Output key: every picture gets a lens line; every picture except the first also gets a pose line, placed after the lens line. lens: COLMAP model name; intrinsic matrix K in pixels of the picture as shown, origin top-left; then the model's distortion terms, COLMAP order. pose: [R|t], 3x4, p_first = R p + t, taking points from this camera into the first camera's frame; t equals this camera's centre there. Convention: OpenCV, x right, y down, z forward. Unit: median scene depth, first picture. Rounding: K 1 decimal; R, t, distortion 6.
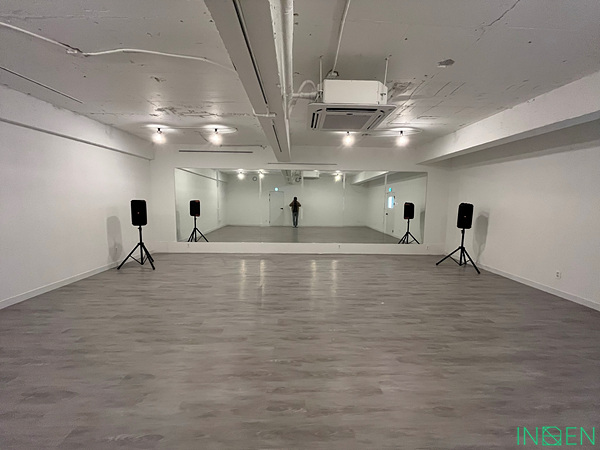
lens RADIAL K [[242.8, 0, 300.0], [0, 242.8, 225.0], [0, 0, 1]] dist [-0.002652, -0.000091]
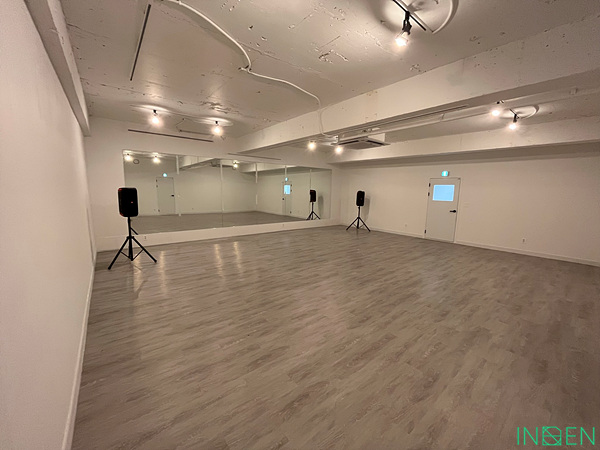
lens RADIAL K [[242.8, 0, 300.0], [0, 242.8, 225.0], [0, 0, 1]] dist [-0.002652, -0.000091]
pose [[0.791610, -0.086383, 0.604890, -0.680420], [0.051999, 0.995889, 0.074169, -0.000993], [-0.608810, -0.027259, 0.792847, -0.078023]]
